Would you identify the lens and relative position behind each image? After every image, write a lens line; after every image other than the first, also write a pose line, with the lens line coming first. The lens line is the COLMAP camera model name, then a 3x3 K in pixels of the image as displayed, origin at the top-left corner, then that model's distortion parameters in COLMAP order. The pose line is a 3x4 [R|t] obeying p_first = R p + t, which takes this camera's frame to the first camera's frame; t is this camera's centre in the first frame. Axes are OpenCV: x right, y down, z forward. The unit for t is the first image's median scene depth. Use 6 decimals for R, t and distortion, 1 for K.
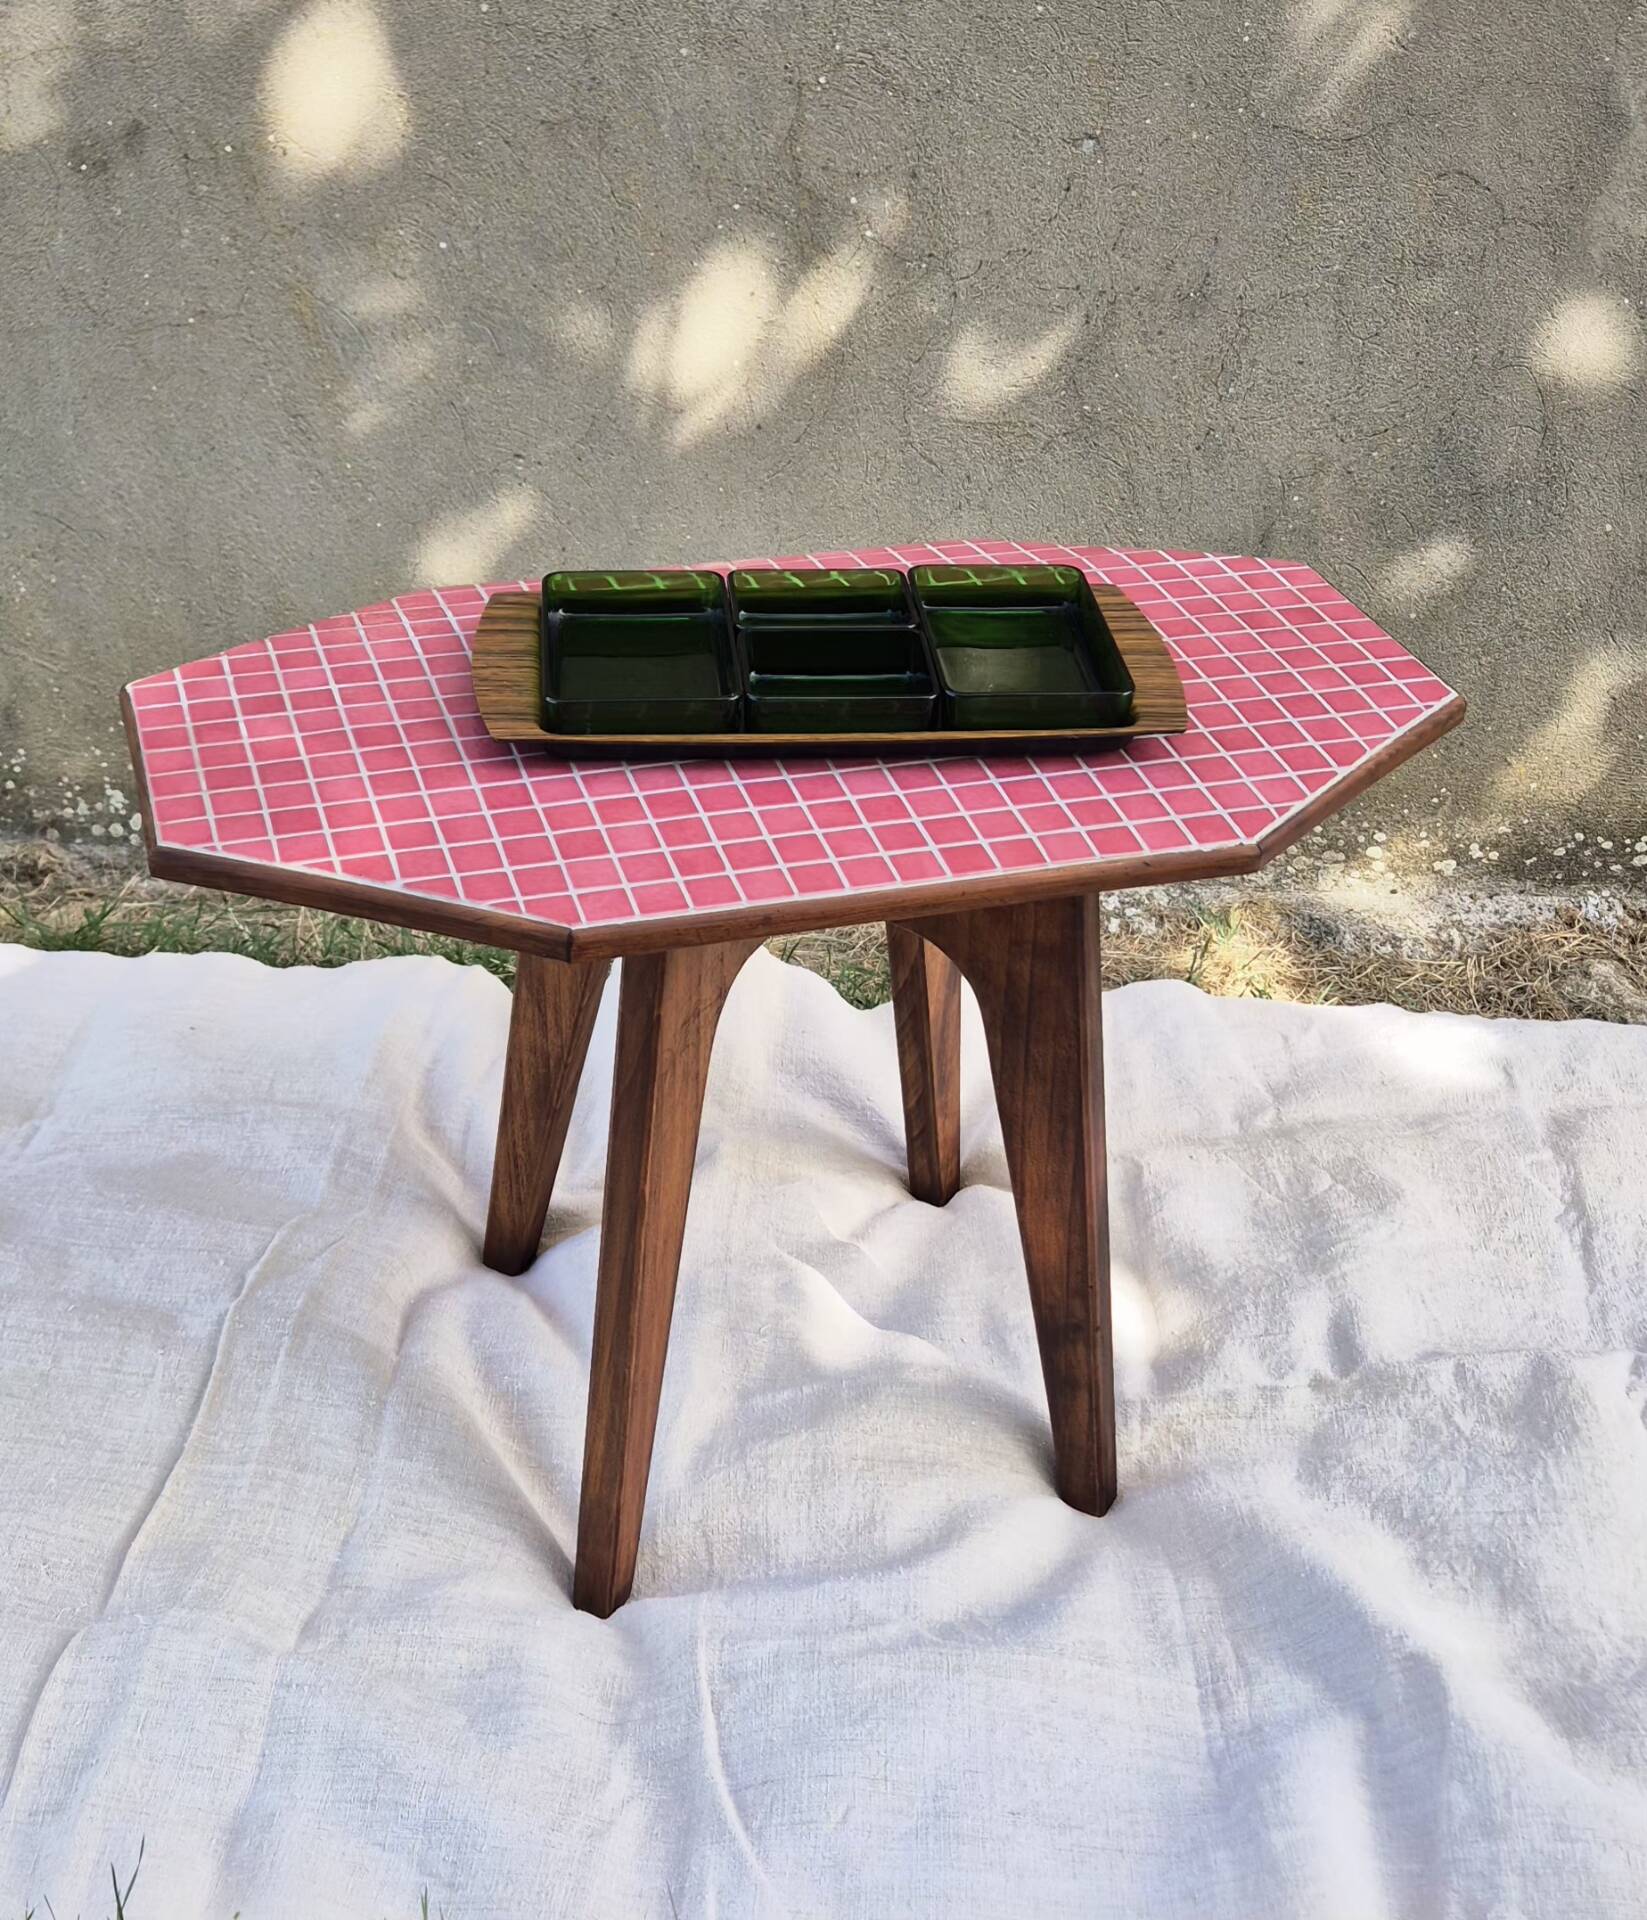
lens RADIAL K [[2391.9, 0, 808.1], [0, 2391.9, 1014.5], [0, 0, 1]] dist [0.081198, -0.051725]
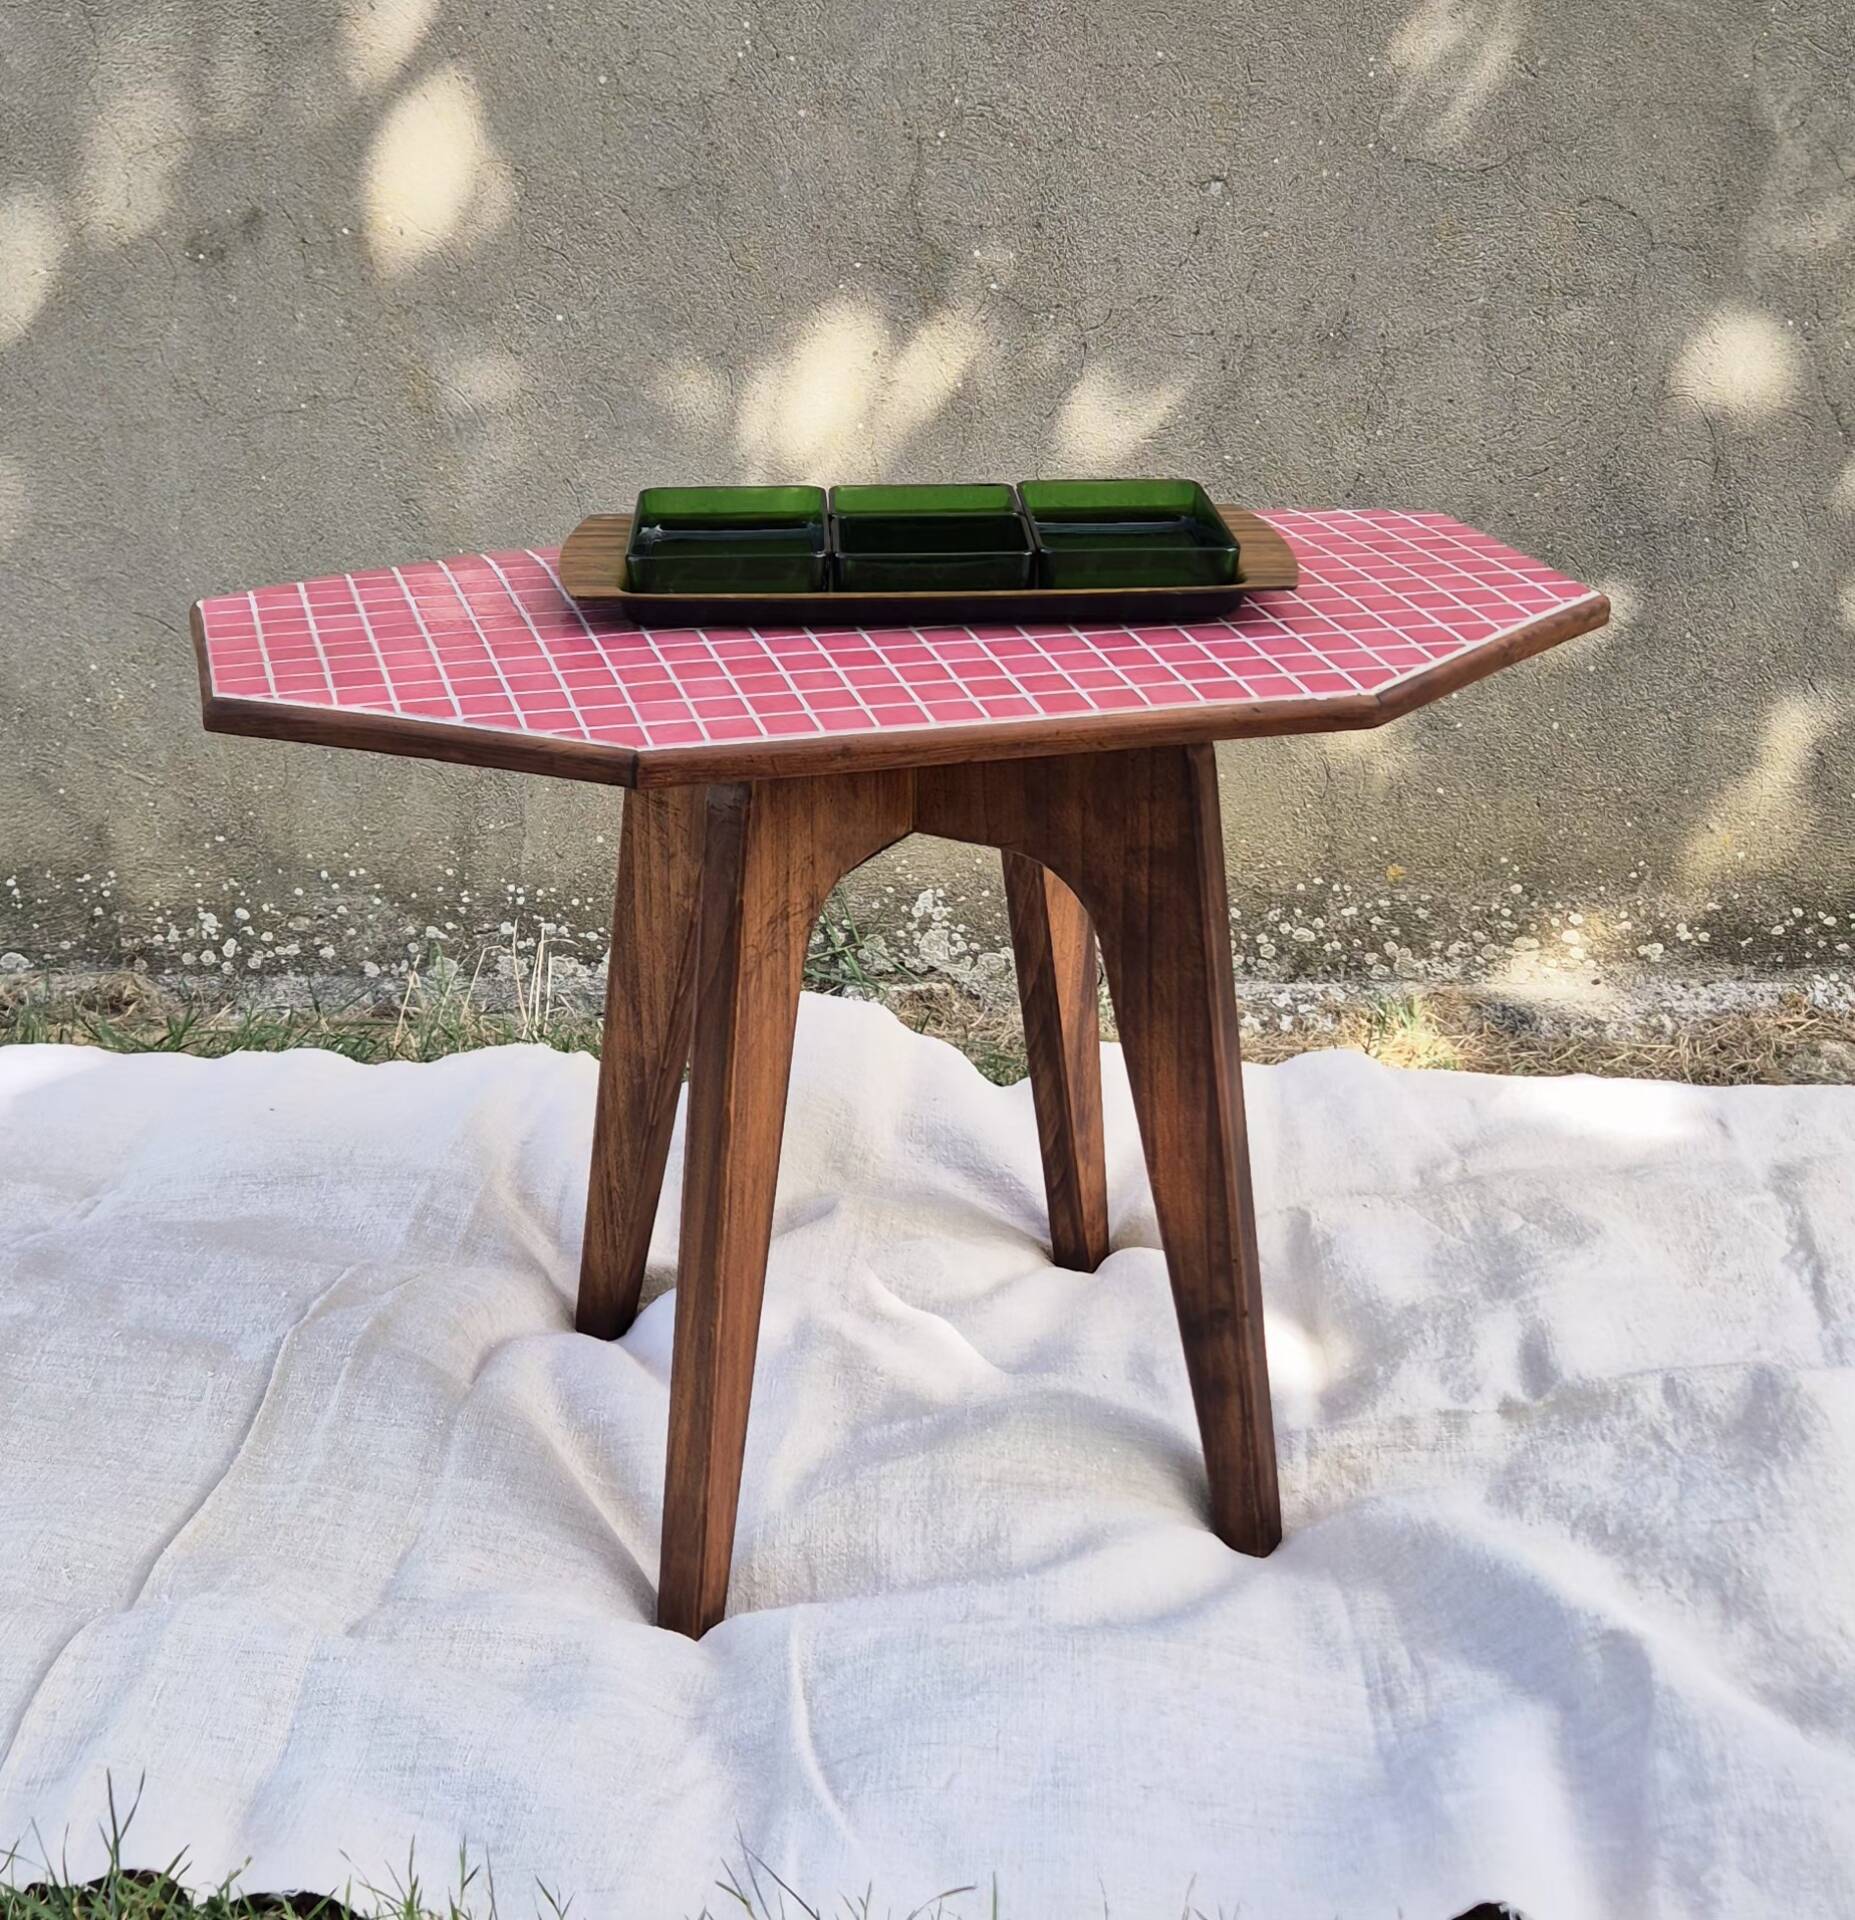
lens RADIAL K [[2691.2, 0, 890.1], [0, 2691.2, 939.5], [0, 0, 1]] dist [0.084299, -0.042894]
pose [[0.998677, -0.018353, -0.048032, 0.034002], [0.008047, 0.978408, -0.206525, 0.173215], [0.050785, 0.205865, 0.977262, -0.013392]]
